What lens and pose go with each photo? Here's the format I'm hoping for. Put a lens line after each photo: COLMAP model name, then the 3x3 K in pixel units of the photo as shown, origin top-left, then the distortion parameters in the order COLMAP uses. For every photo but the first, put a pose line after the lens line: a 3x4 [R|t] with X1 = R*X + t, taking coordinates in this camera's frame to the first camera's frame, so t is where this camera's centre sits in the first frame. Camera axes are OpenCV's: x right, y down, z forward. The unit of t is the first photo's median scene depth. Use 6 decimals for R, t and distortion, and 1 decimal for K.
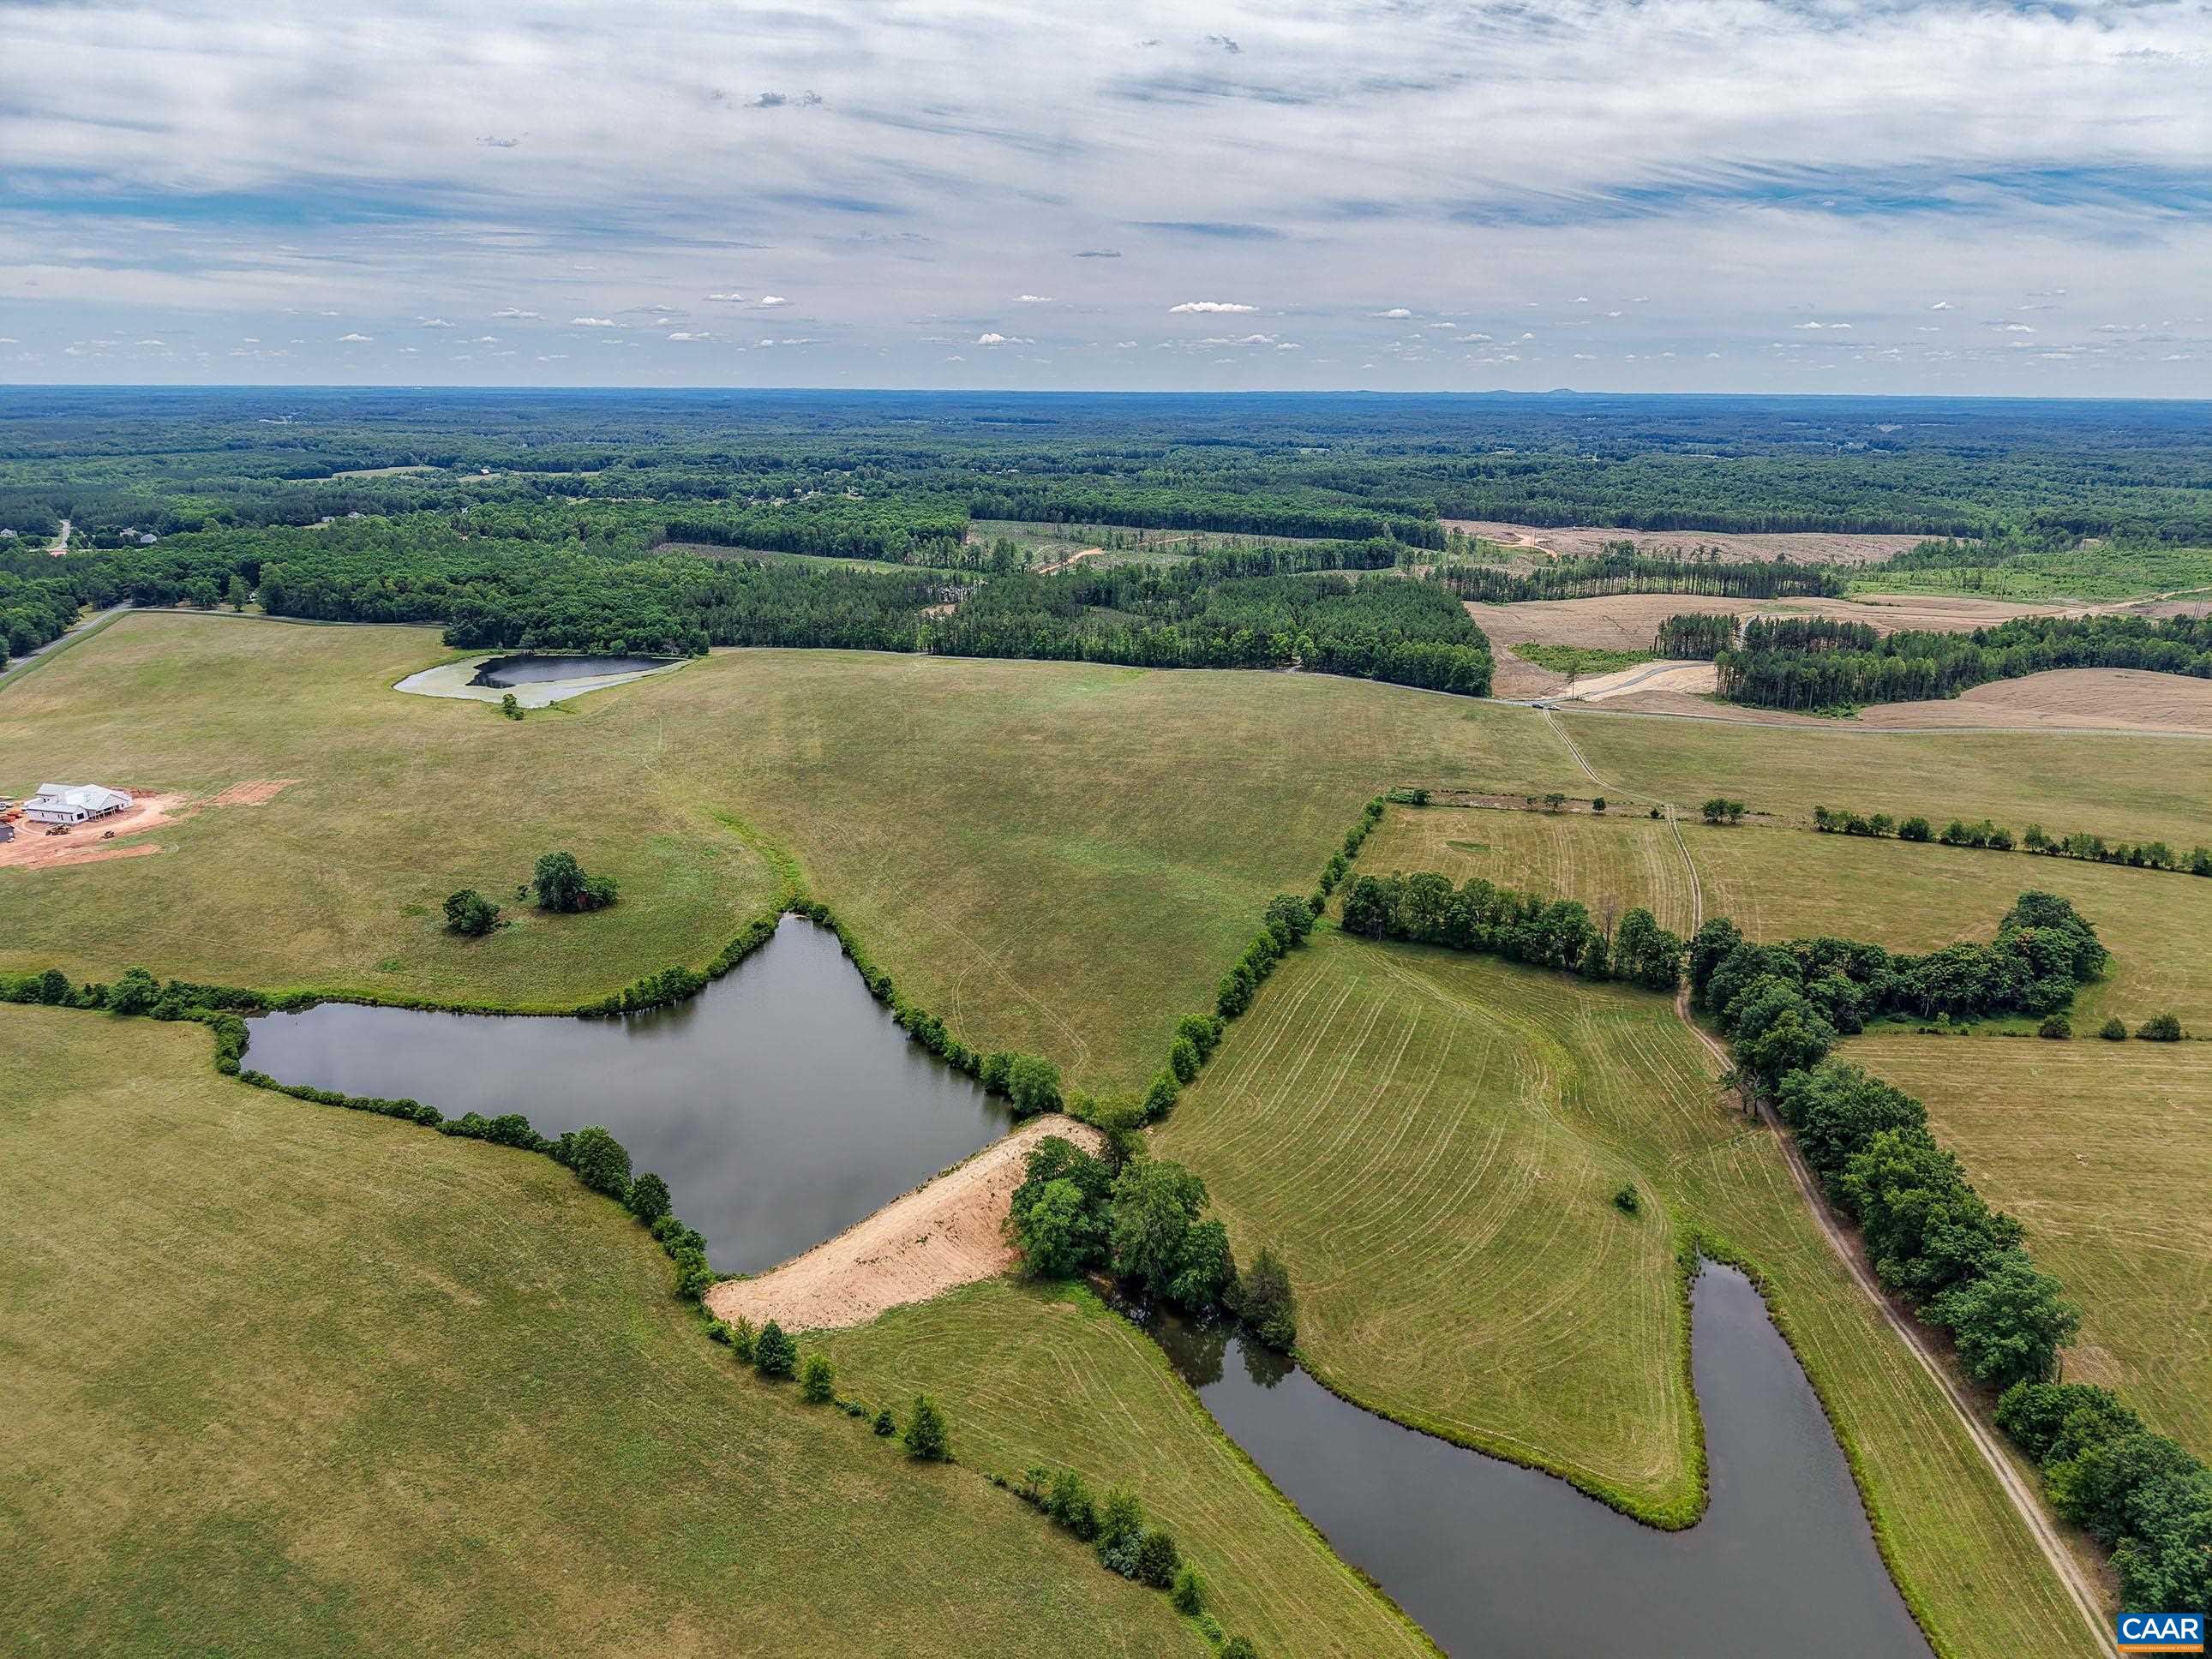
lens RADIAL K [[1476.1, 0, 1046.6], [0, 1476.1, 950.7], [0, 0, 1]] dist [0.002485, -0.002280]
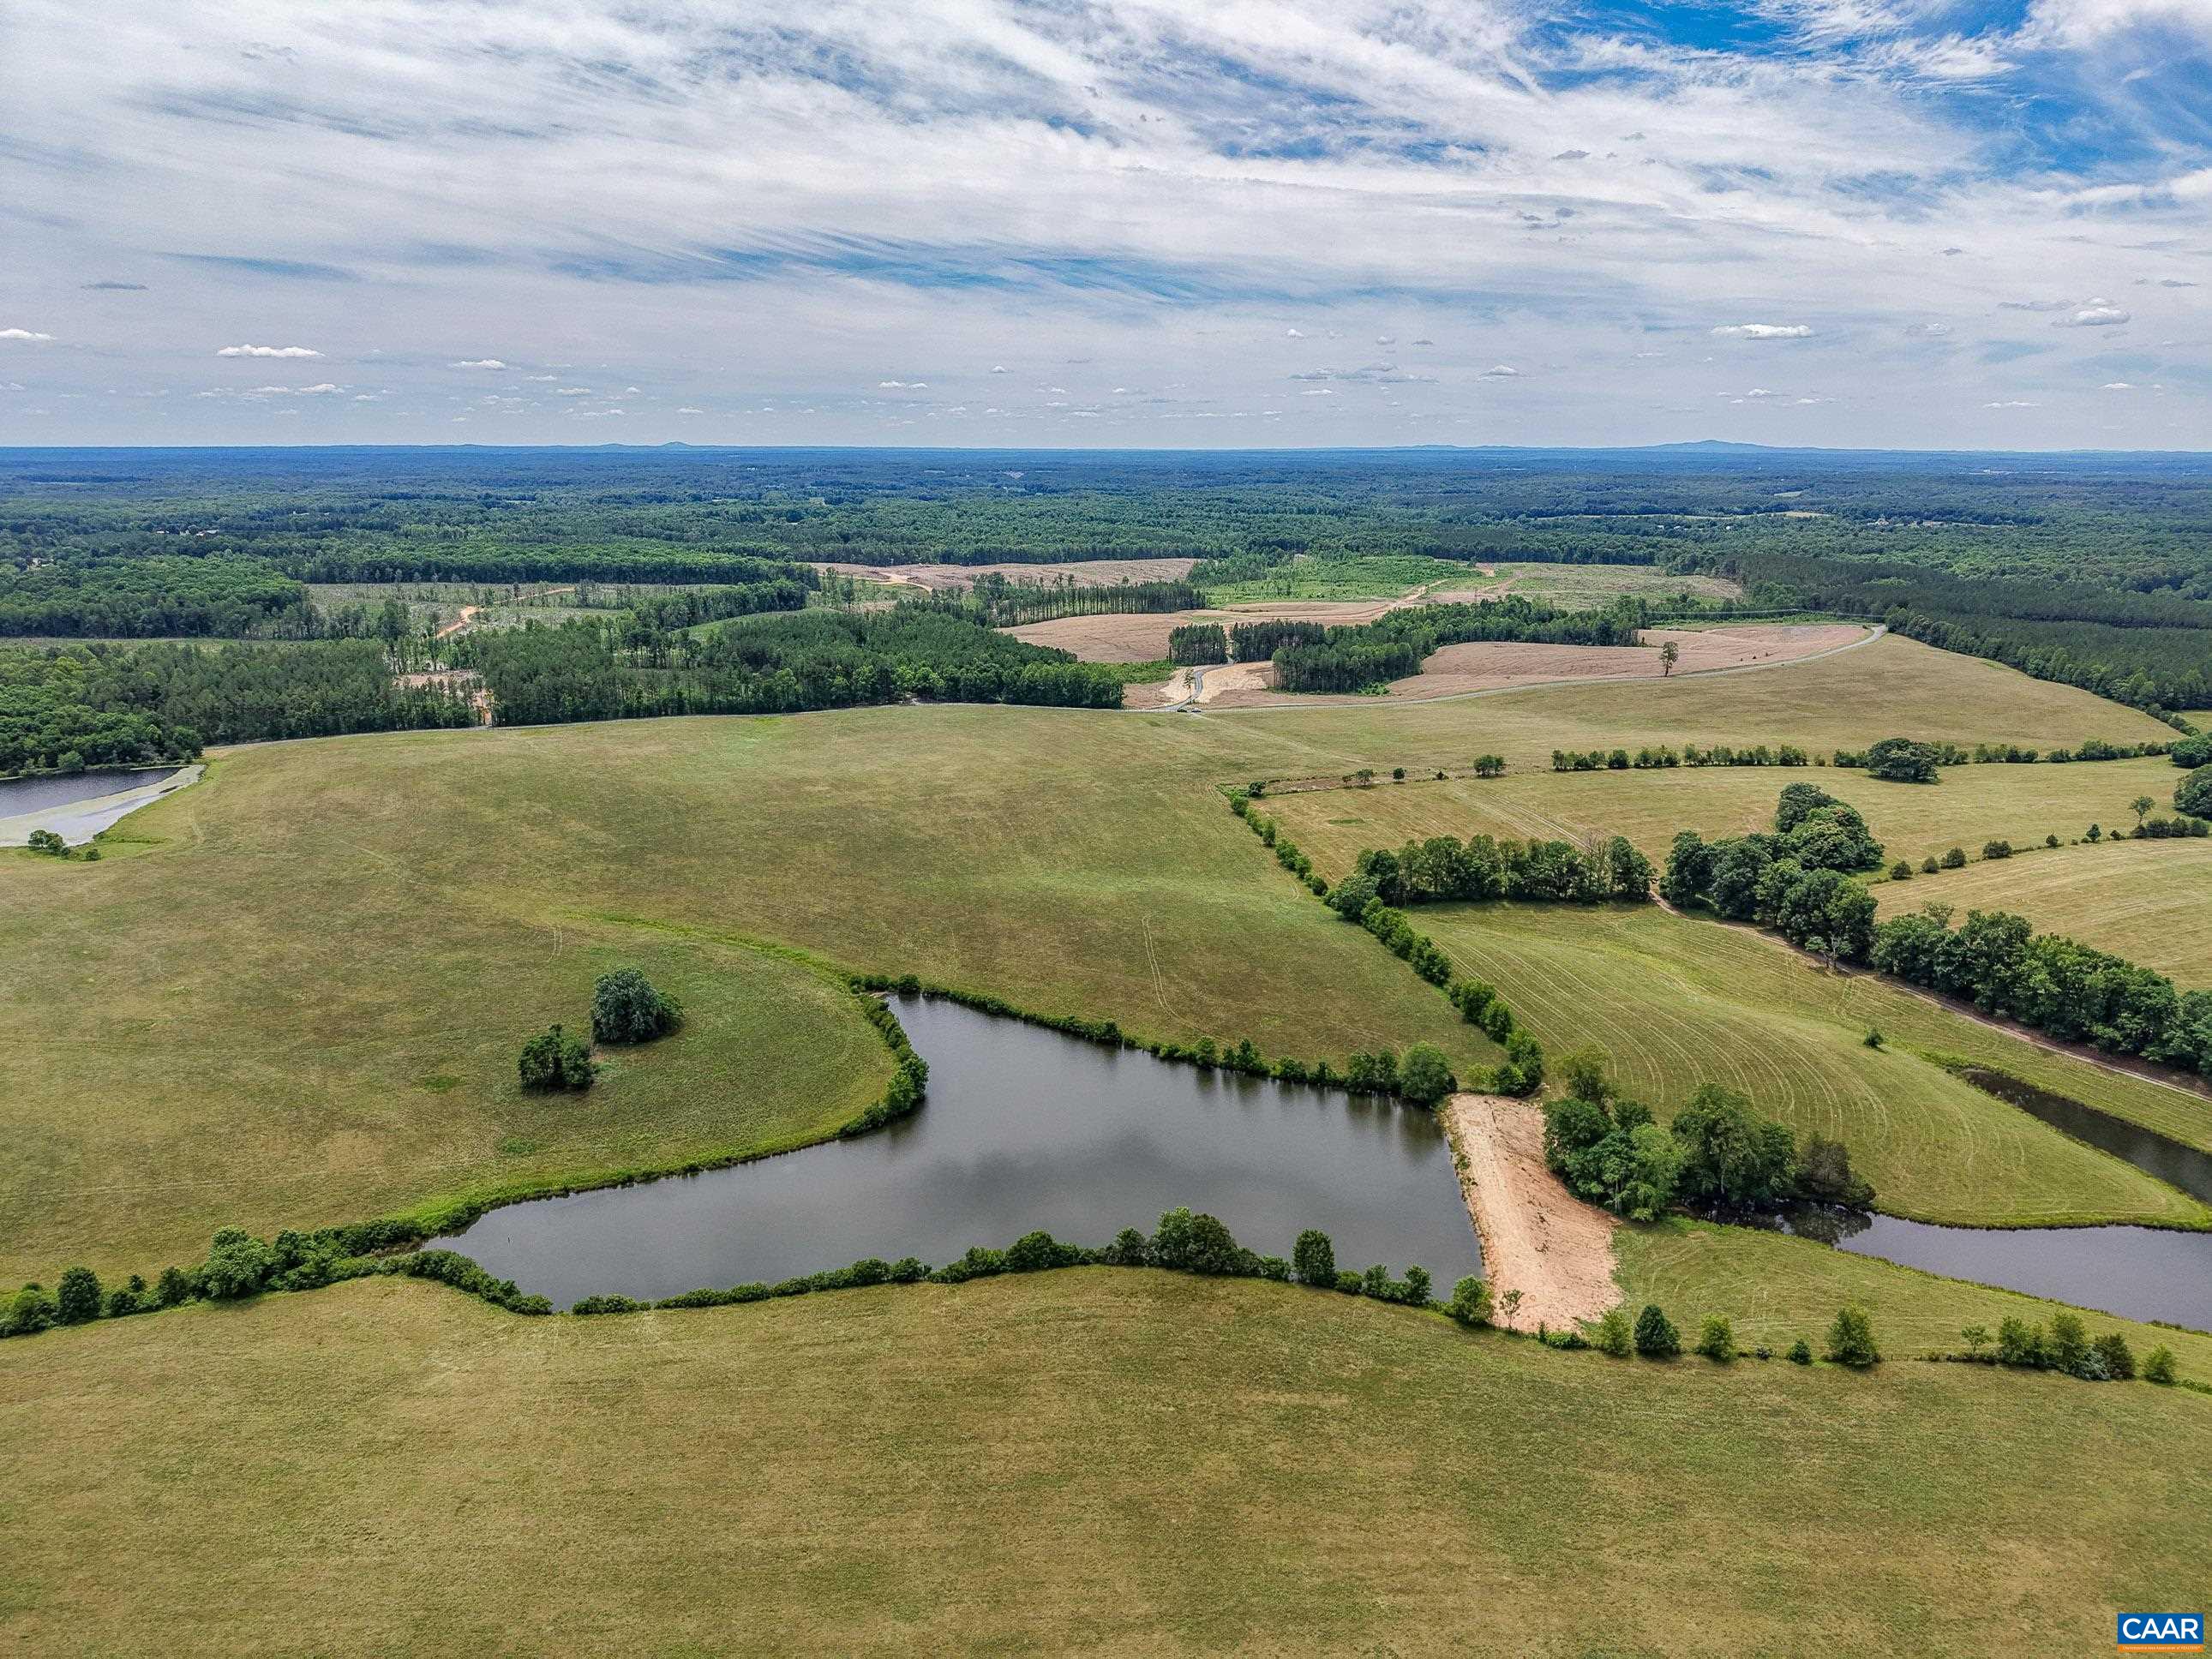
lens RADIAL K [[1530.7, 0, 1100.8], [0, 1530.7, 902.1], [0, 0, 1]] dist [0.022476, -0.022321]
pose [[0.832068, -0.163111, 0.530149, -0.059286], [0.201435, 0.979390, -0.014824, -0.004072], [-0.516804, 0.119125, 0.847775, 0.017281]]
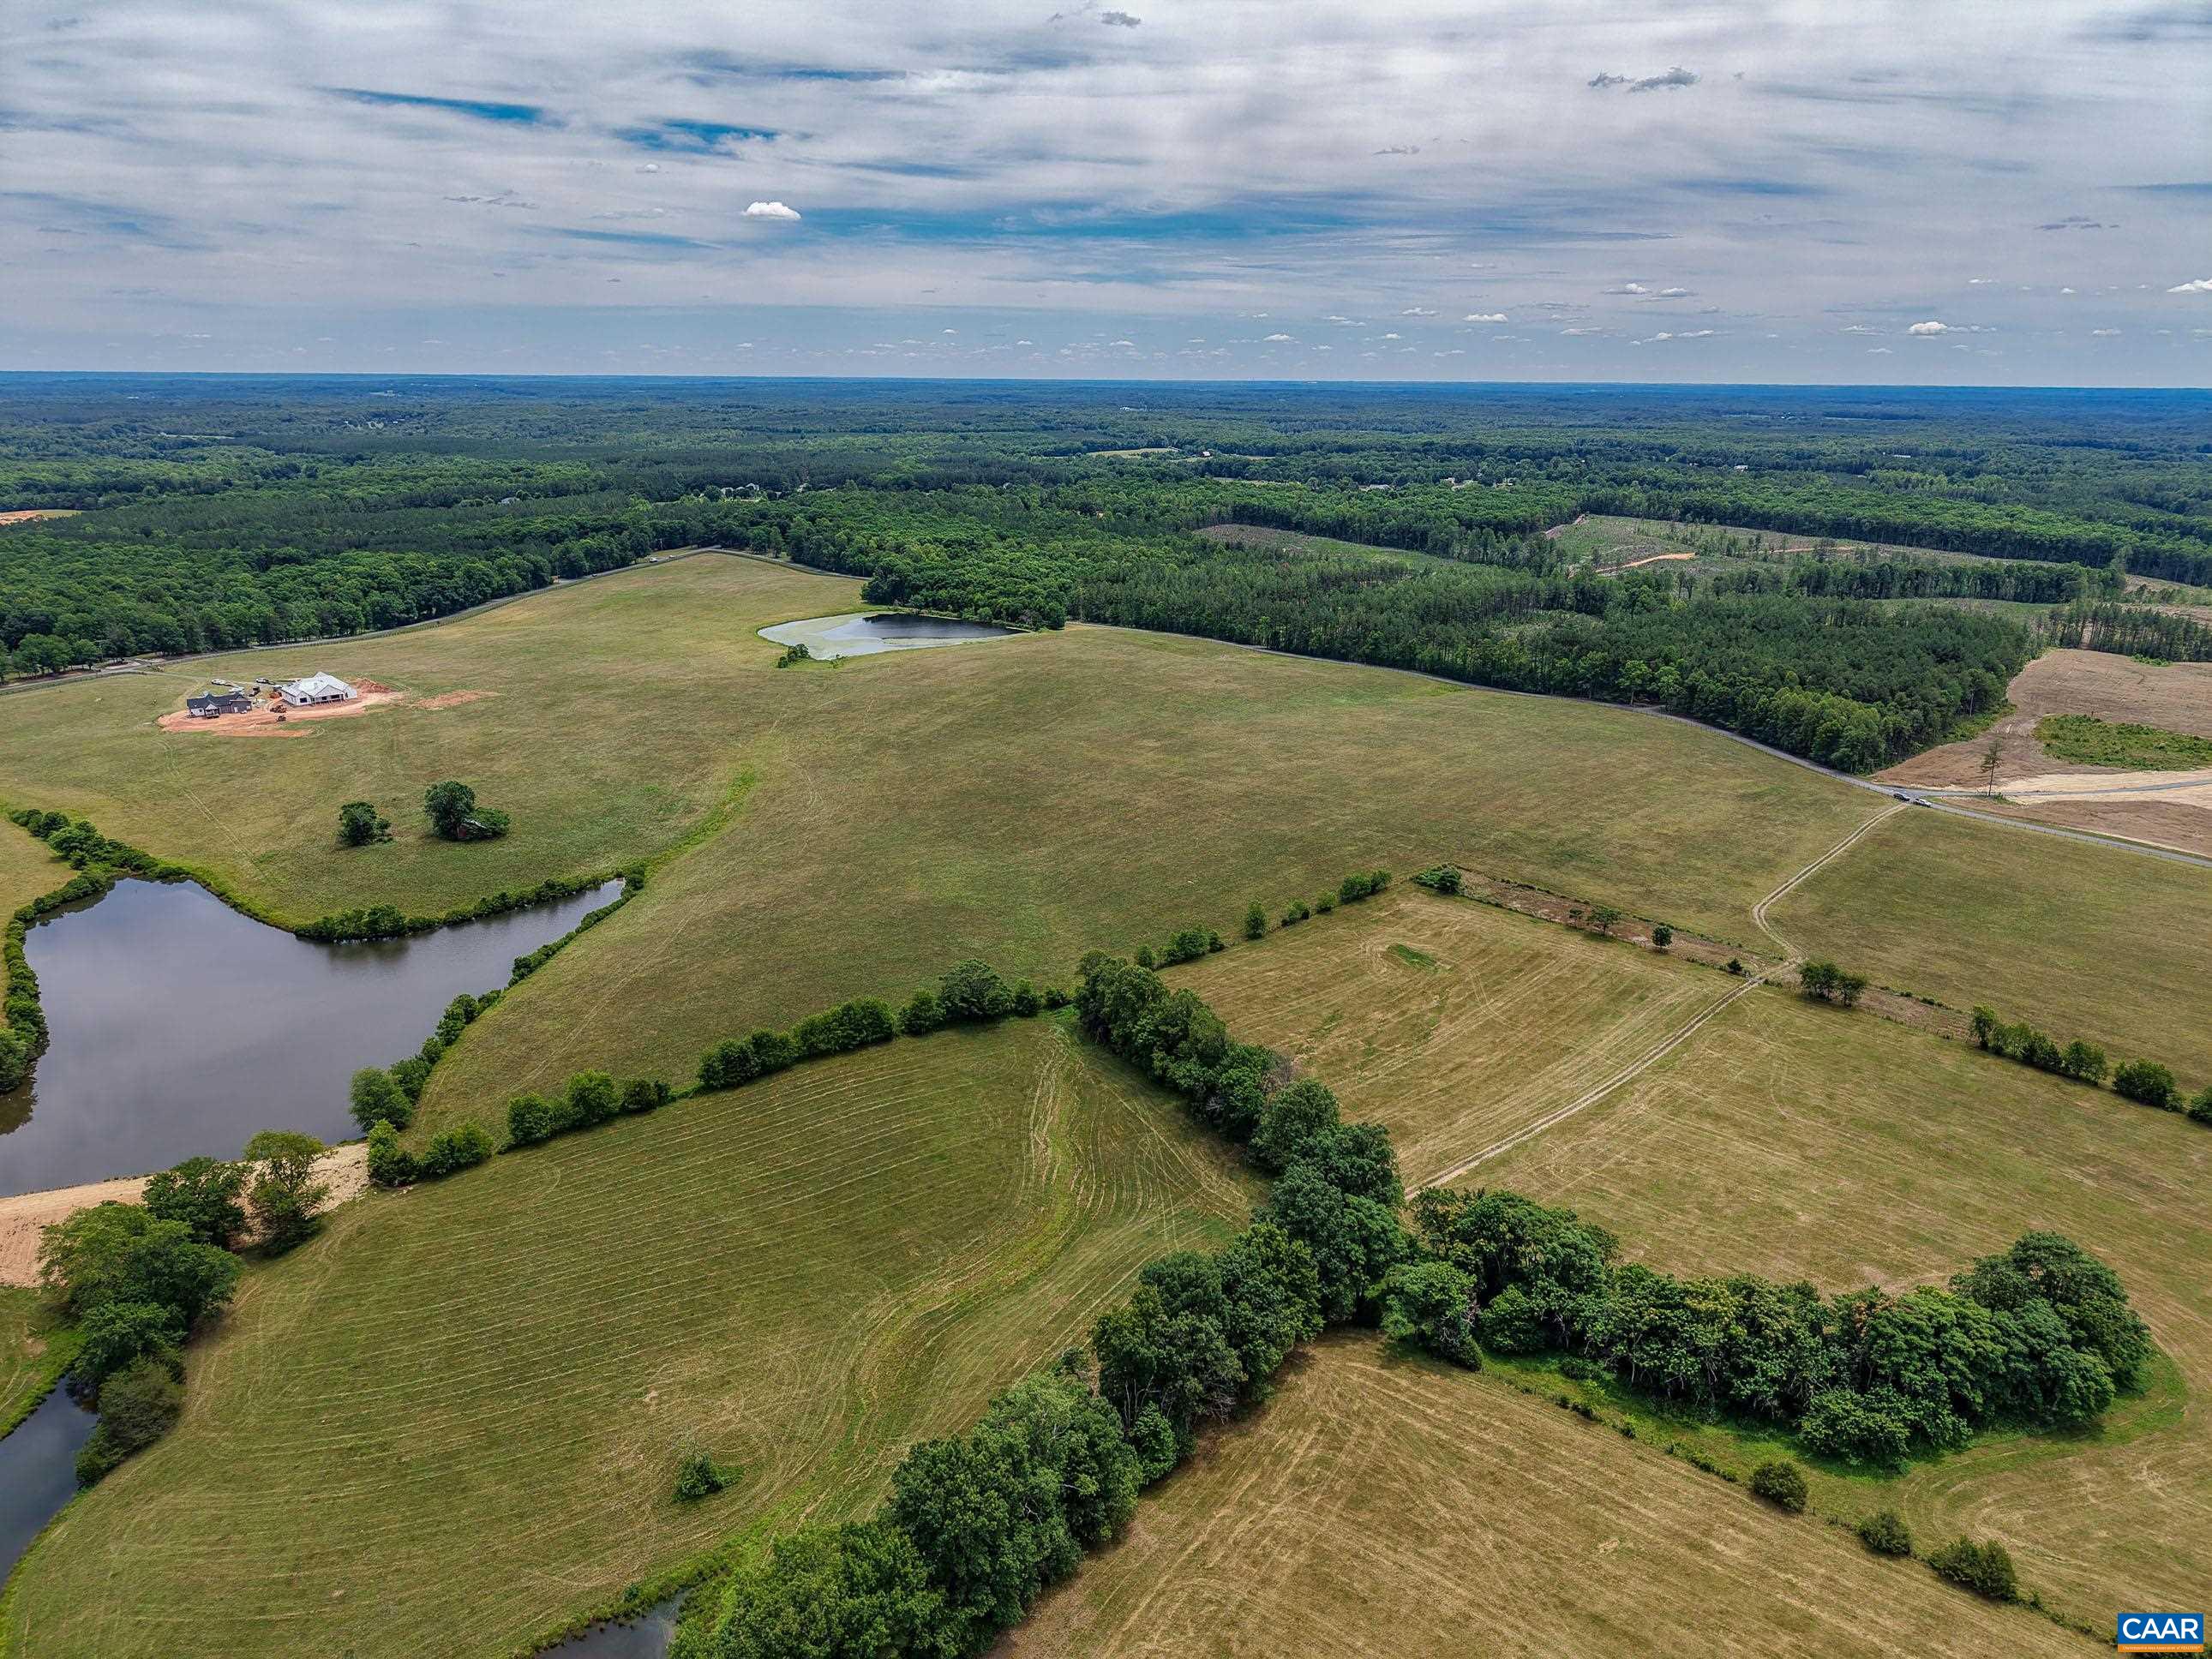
lens RADIAL K [[1511.8, 0, 1090.4], [0, 1511.8, 815.0], [0, 0, 1]] dist [0.023072, -0.014735]
pose [[0.848489, 0.149339, -0.507705, 0.066185], [-0.193409, 0.980500, -0.034822, -0.010396], [0.492604, 0.127741, 0.860827, 0.035621]]
